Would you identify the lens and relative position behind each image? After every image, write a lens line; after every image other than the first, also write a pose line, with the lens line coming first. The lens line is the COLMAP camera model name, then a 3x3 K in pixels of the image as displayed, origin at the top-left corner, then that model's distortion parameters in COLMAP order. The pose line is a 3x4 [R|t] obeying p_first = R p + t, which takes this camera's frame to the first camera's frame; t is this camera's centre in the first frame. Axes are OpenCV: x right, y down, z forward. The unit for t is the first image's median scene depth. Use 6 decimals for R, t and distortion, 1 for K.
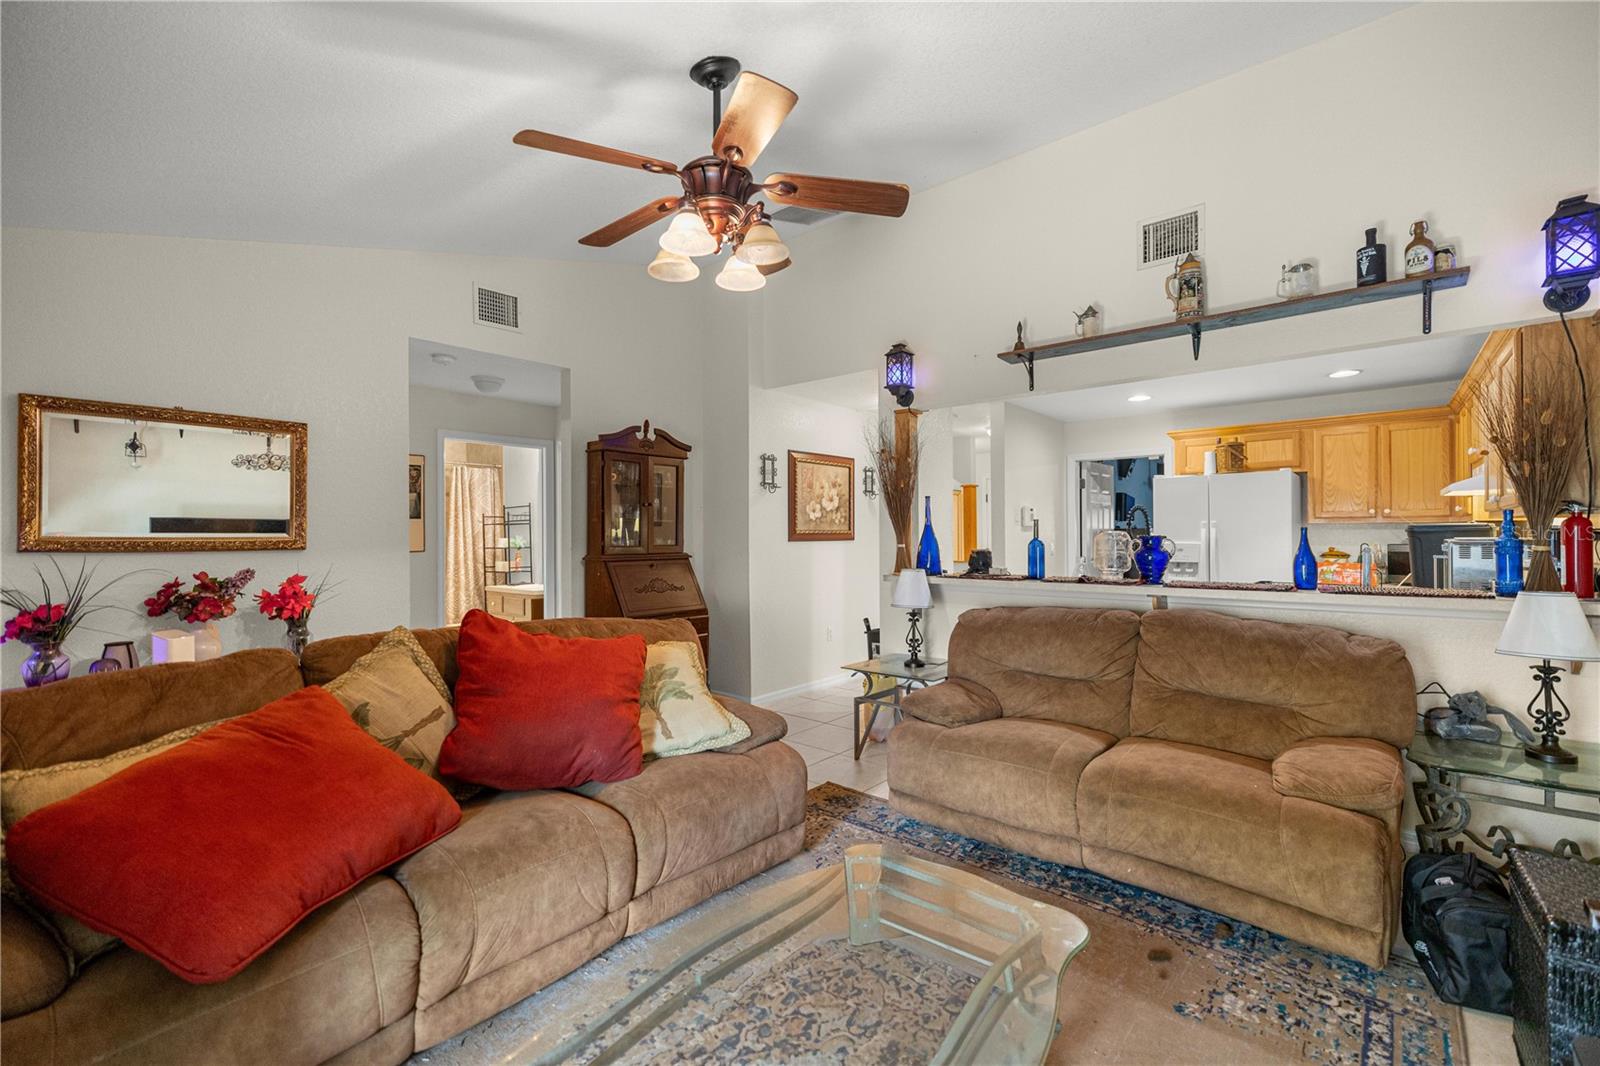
lens RADIAL K [[679.6, 0, 797.8], [0, 679.6, 534.5], [0, 0, 1]] dist [0.003881, 0.000318]
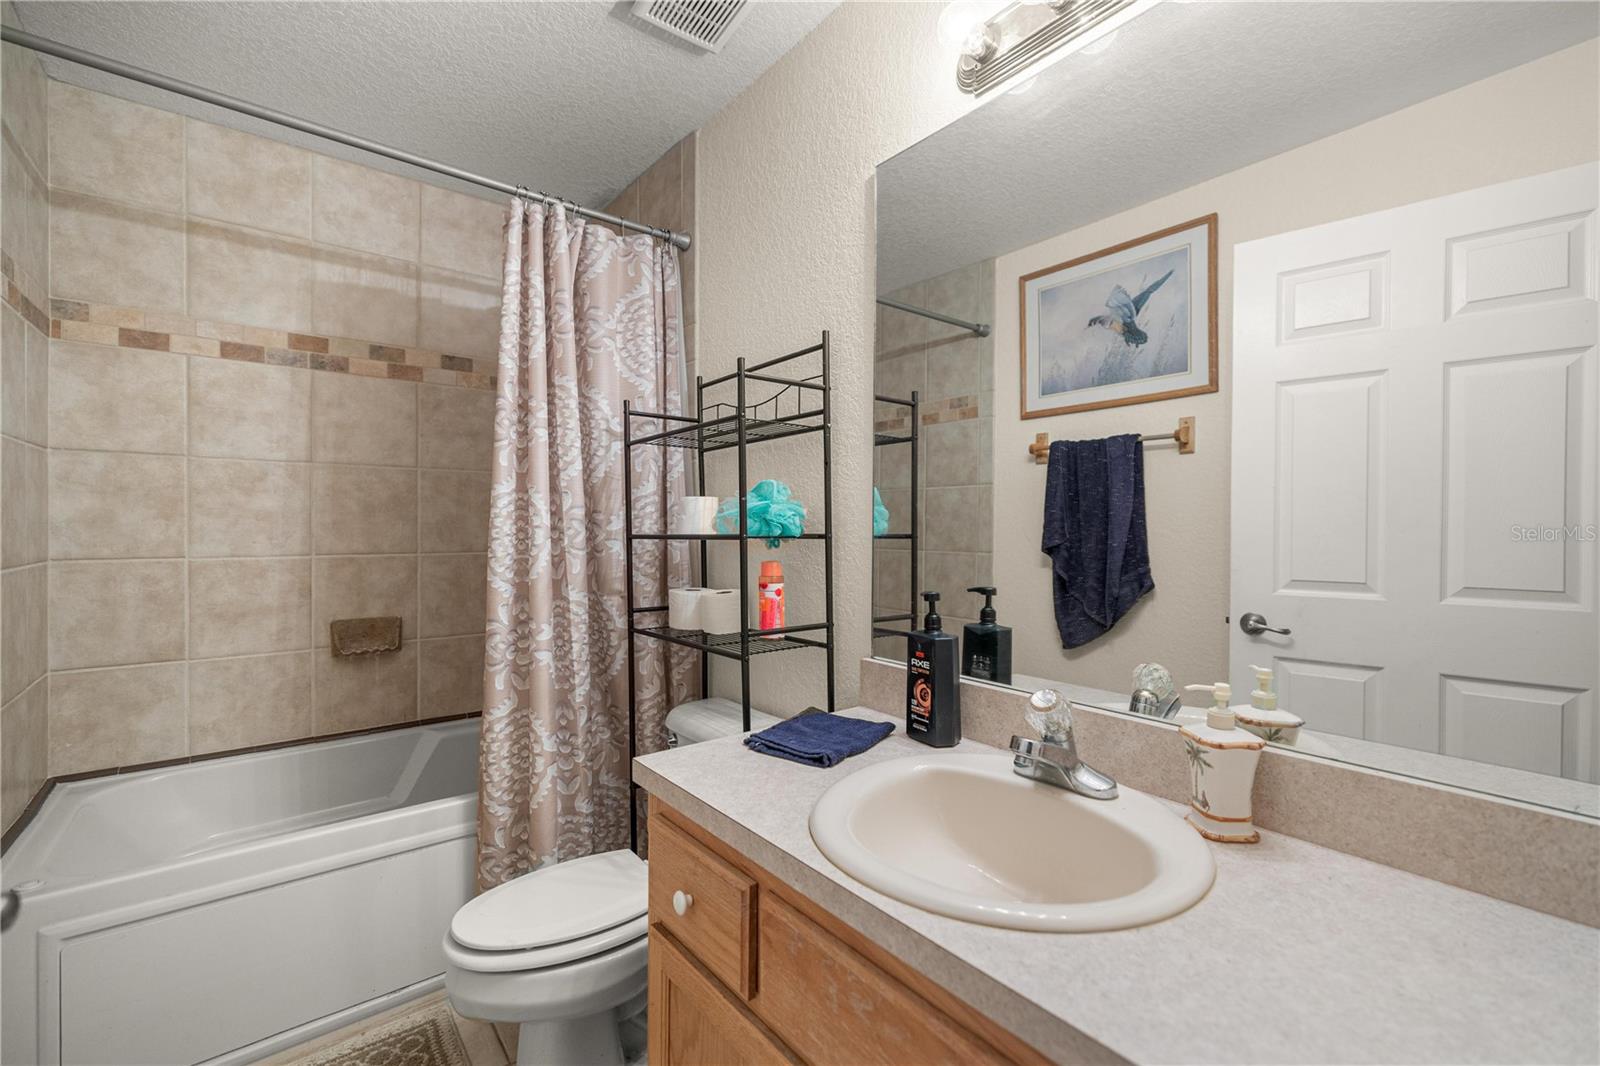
lens RADIAL K [[679.6, 0, 802.6], [0, 679.6, 530.6], [0, 0, 1]] dist [0.003881, 0.000318]
pose [[0.983745, 0.011379, -0.179208, -0.354784], [-0.009891, 0.999909, 0.009193, 0.015094], [0.179296, -0.007271, 0.983768, 0.768863]]
